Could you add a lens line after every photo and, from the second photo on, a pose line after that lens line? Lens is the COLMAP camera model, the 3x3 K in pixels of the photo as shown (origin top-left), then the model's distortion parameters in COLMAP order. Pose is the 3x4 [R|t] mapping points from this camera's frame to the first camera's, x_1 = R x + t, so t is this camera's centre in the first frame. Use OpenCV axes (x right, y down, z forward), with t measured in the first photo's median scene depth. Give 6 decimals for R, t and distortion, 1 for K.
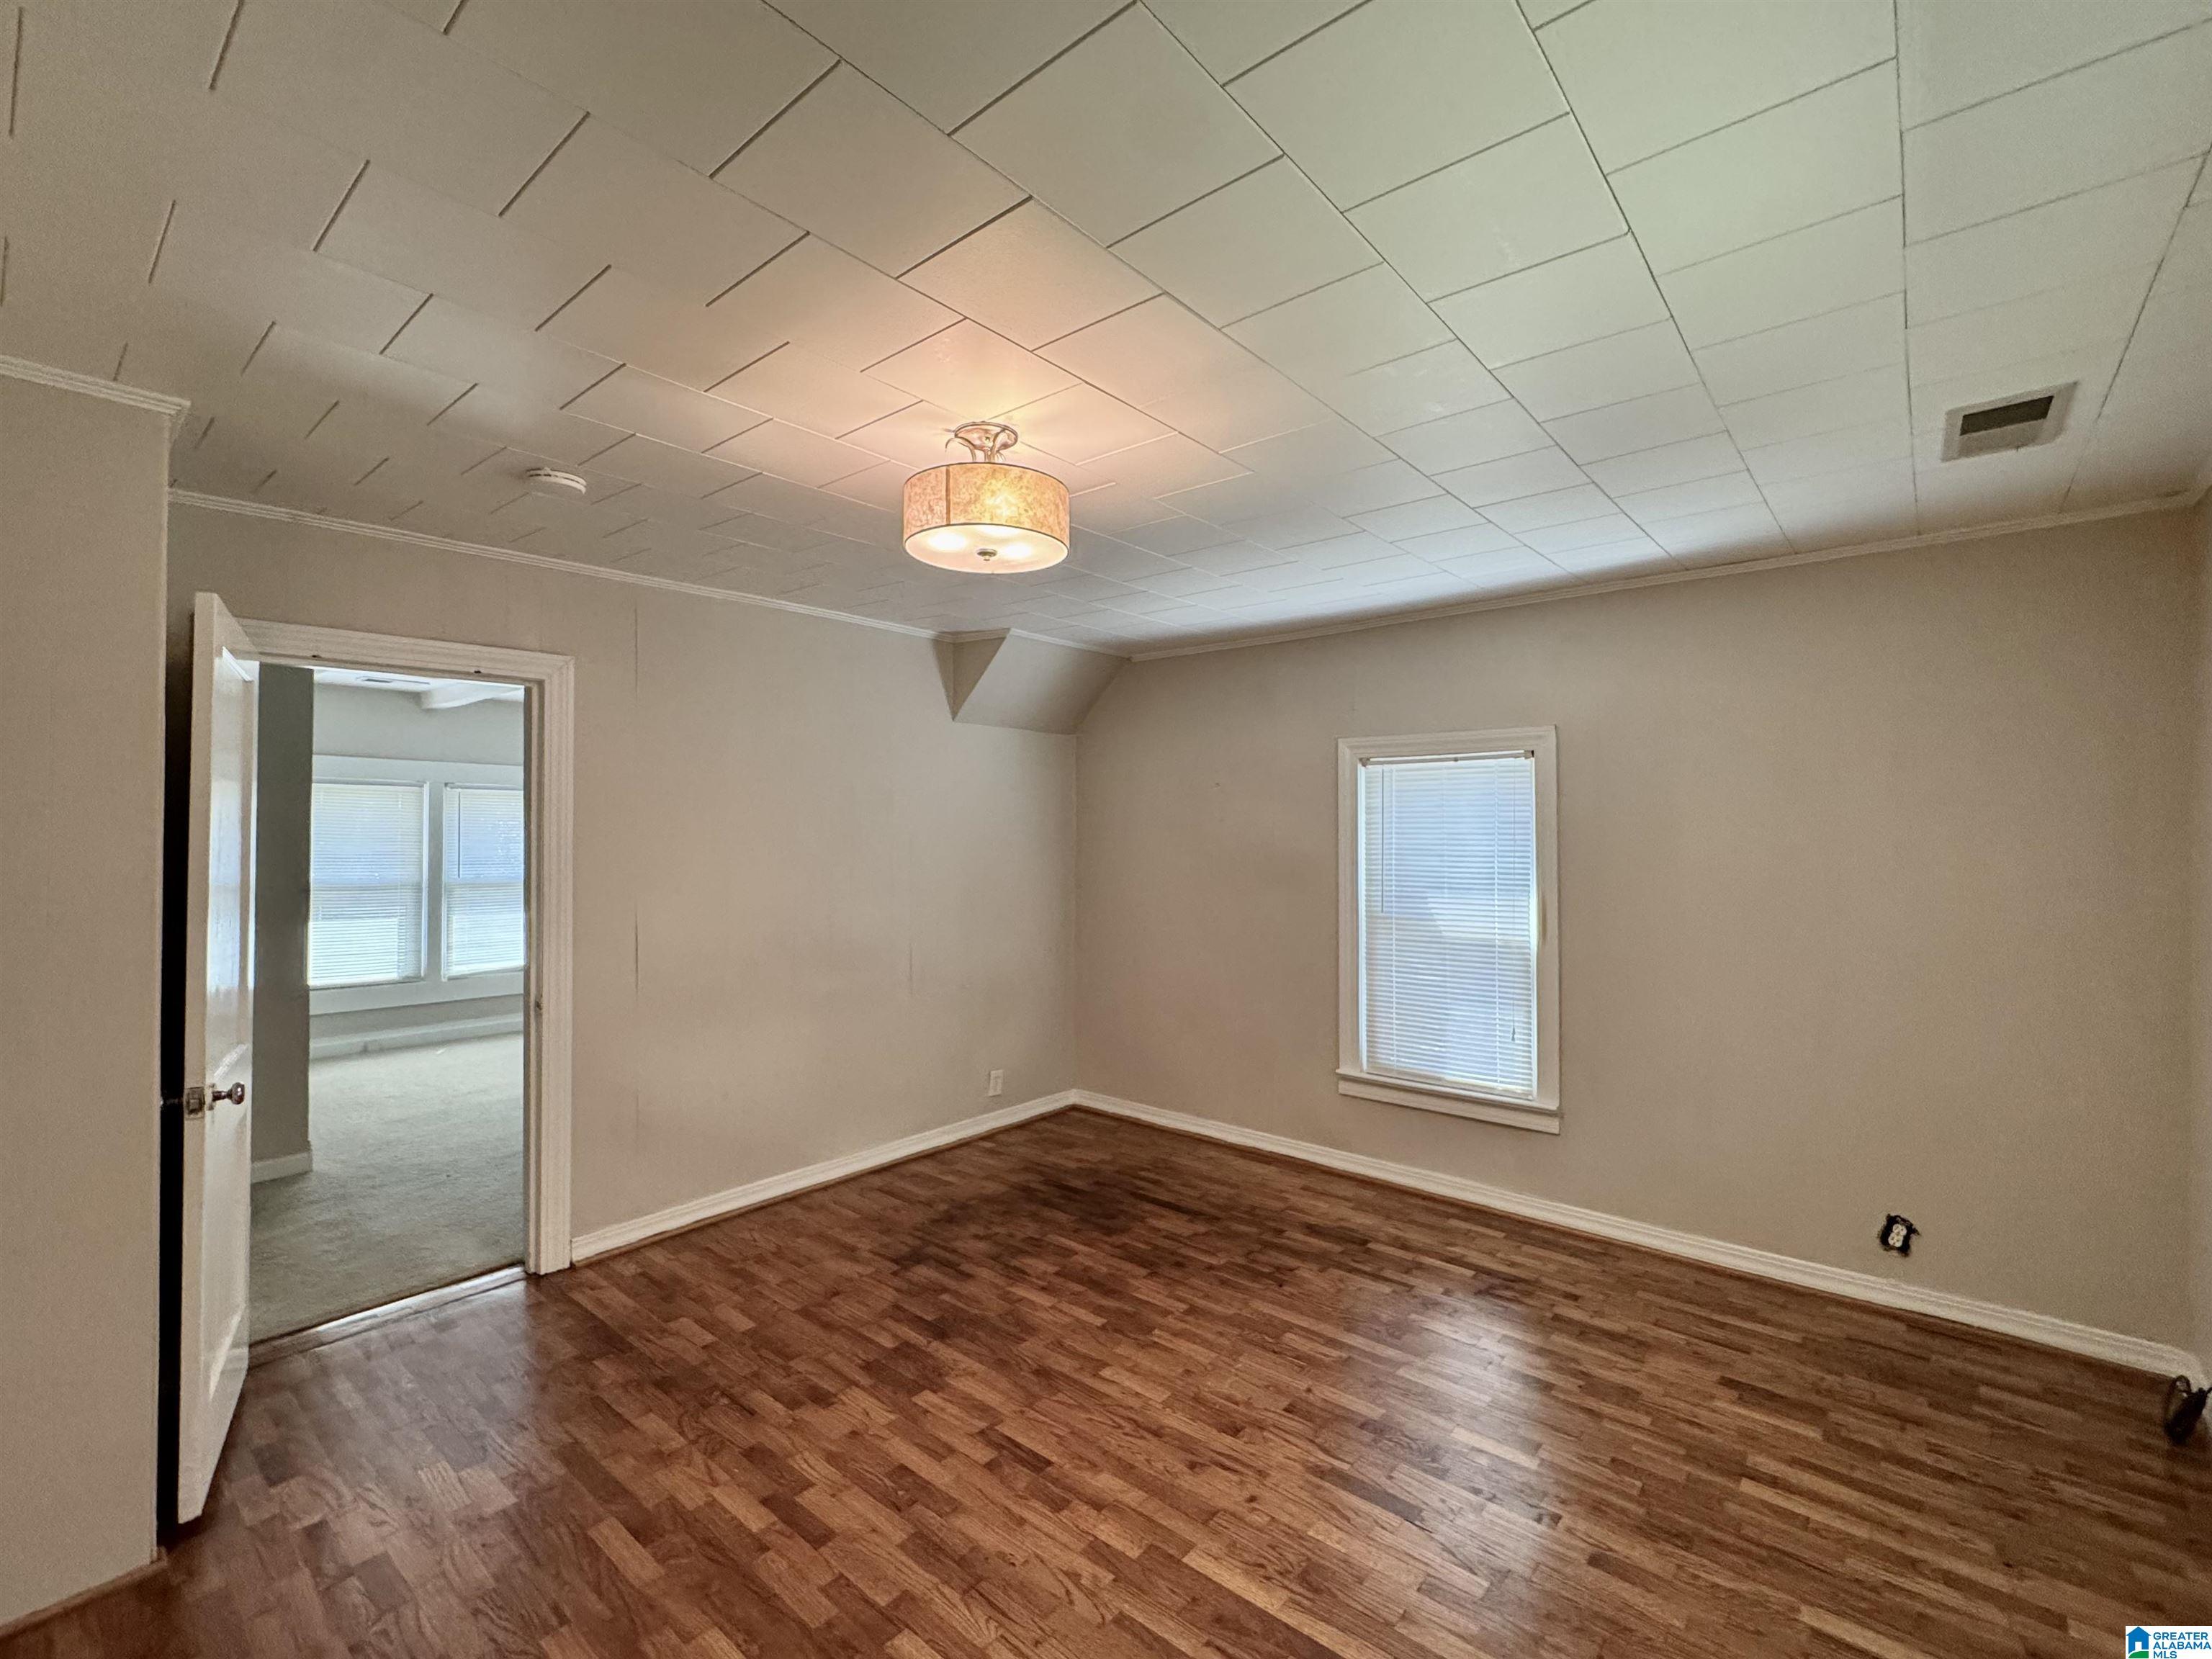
lens RADIAL K [[975.1, 0, 1116.6], [0, 975.1, 833.6], [0, 0, 1]] dist [-0.011354, 0.001957]
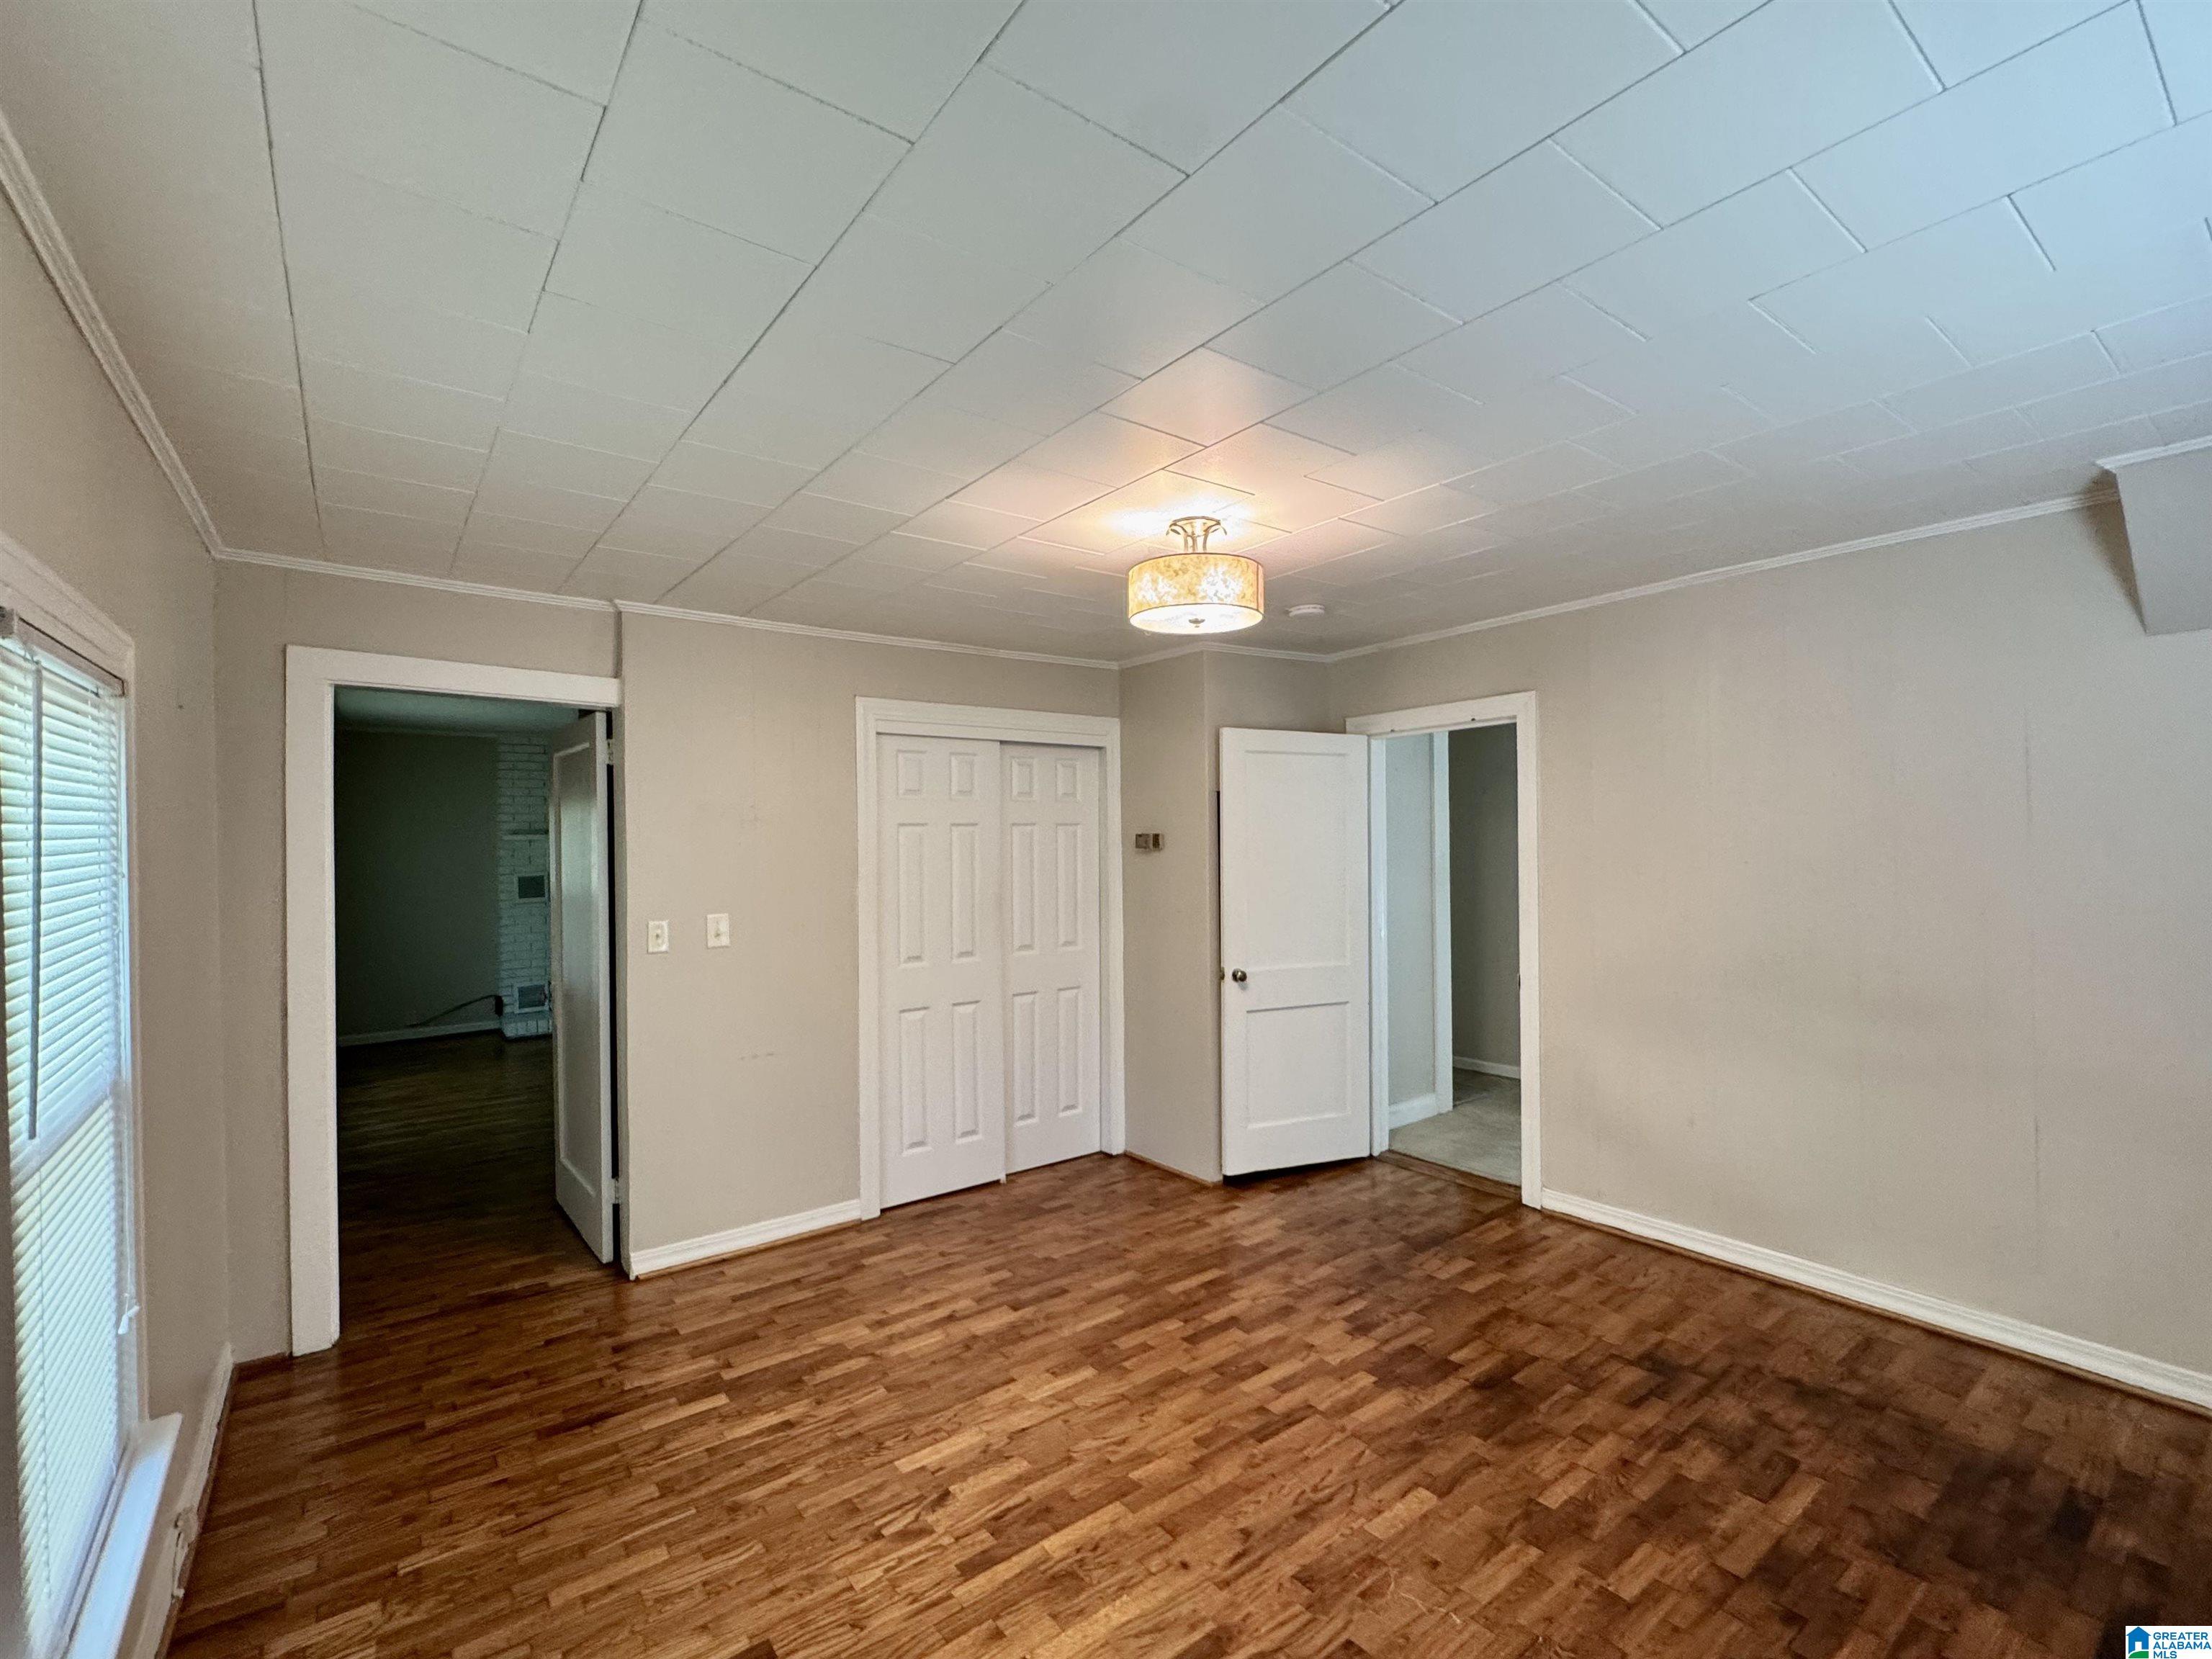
lens RADIAL K [[975.1, 0, 1101.9], [0, 975.1, 820.0], [0, 0, 1]] dist [-0.011354, 0.001957]
pose [[-0.223235, -0.013001, -0.974678, 0.844142], [0.011754, 0.999802, -0.016028, -0.017063], [0.974694, -0.015034, -0.223039, 0.890514]]
